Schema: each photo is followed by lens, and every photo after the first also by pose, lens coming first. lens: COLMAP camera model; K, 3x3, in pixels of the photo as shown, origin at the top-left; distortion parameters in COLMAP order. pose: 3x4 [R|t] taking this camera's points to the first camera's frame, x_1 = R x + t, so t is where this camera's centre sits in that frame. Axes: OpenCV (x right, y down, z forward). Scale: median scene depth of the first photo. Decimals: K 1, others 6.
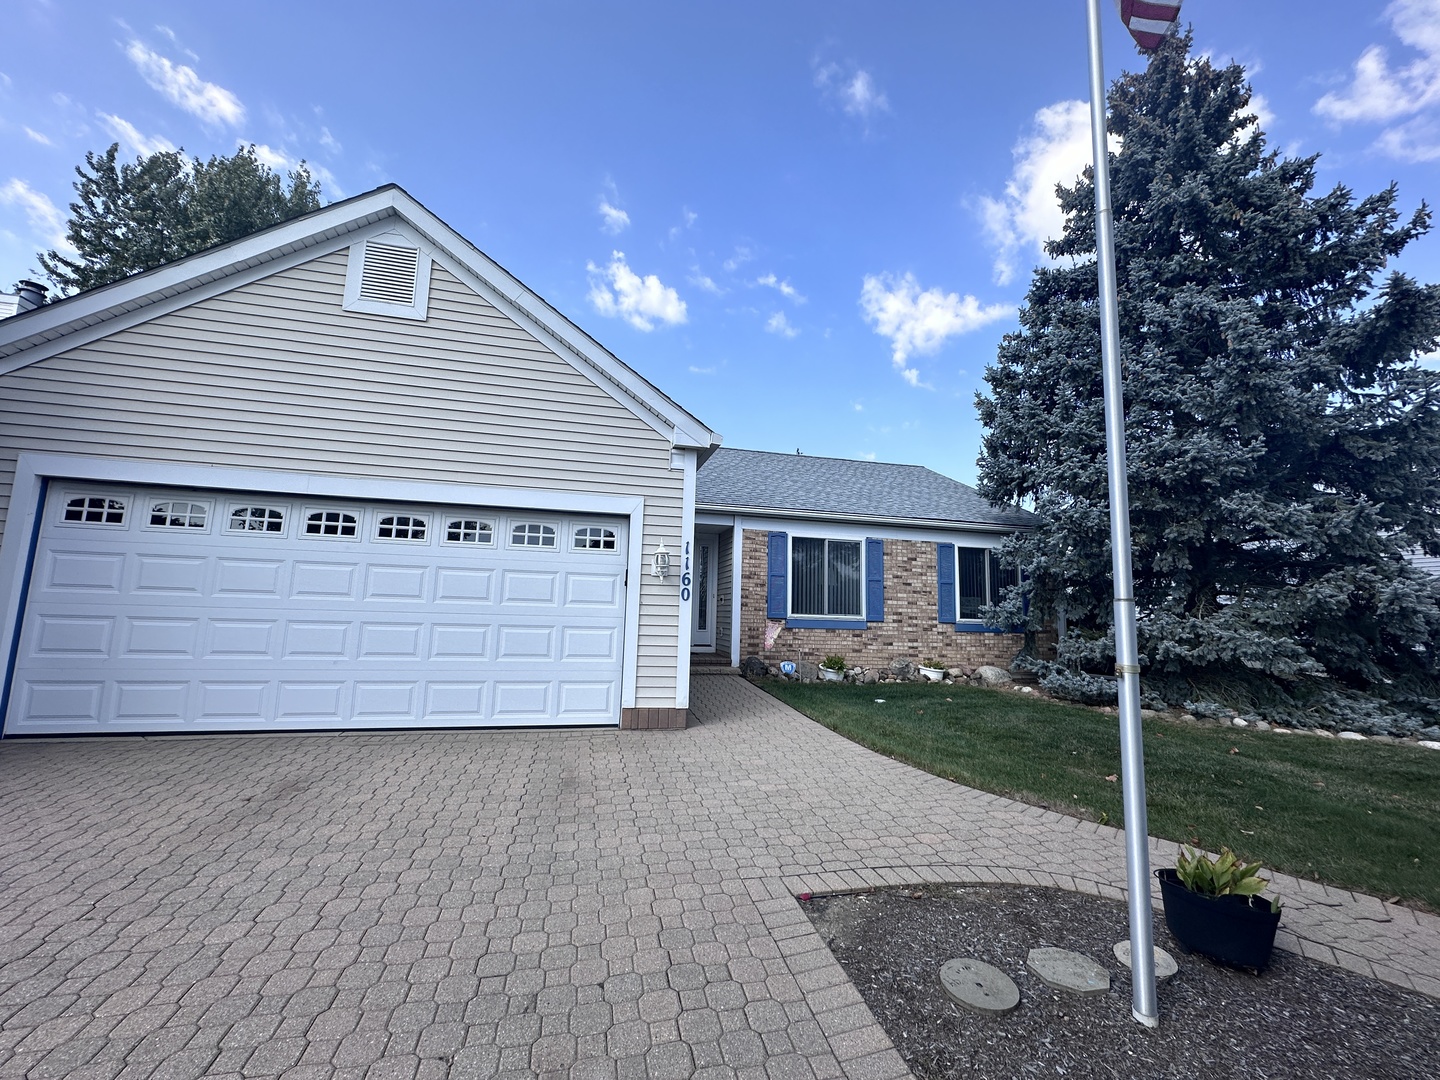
lens RADIAL K [[620.1, 0, 720.0], [0, 620.1, 540.0], [0, 0, 1]] dist [-0.001653, -0.000403]
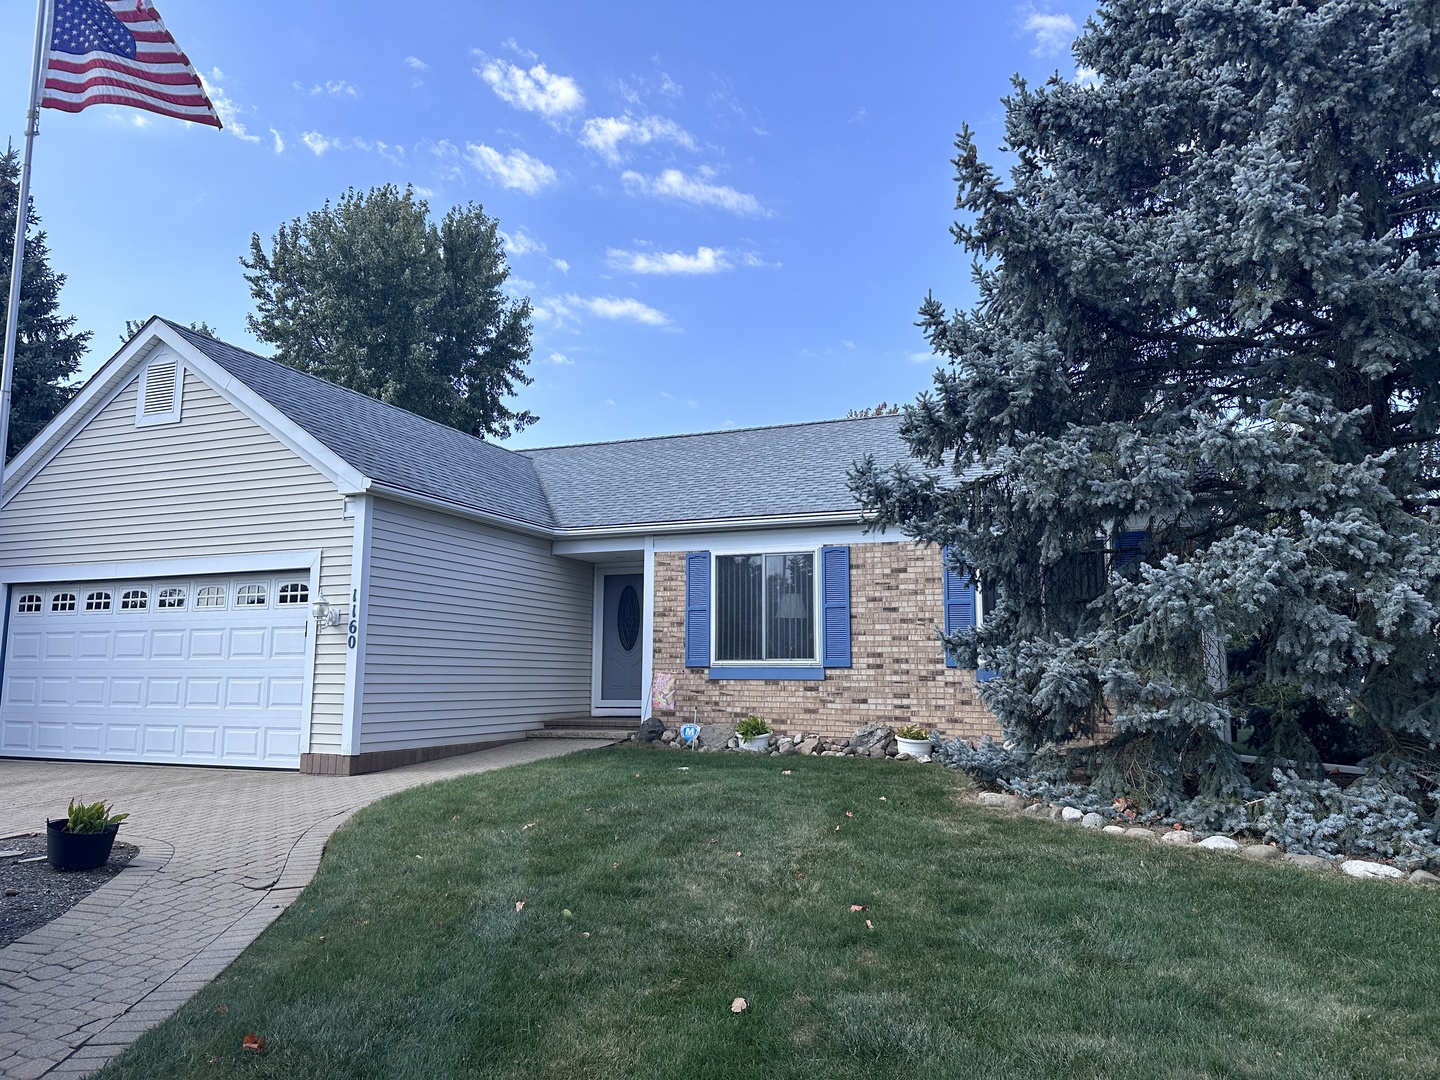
lens RADIAL K [[1020.1, 0, 722.1], [0, 1020.1, 525.9], [0, 0, 1]] dist [0.061069, -0.086927]
pose [[0.789366, -0.114039, -0.603238, 0.847438], [0.092953, 0.993469, -0.066178, 0.039640], [0.606845, -0.003834, 0.794811, 0.035456]]
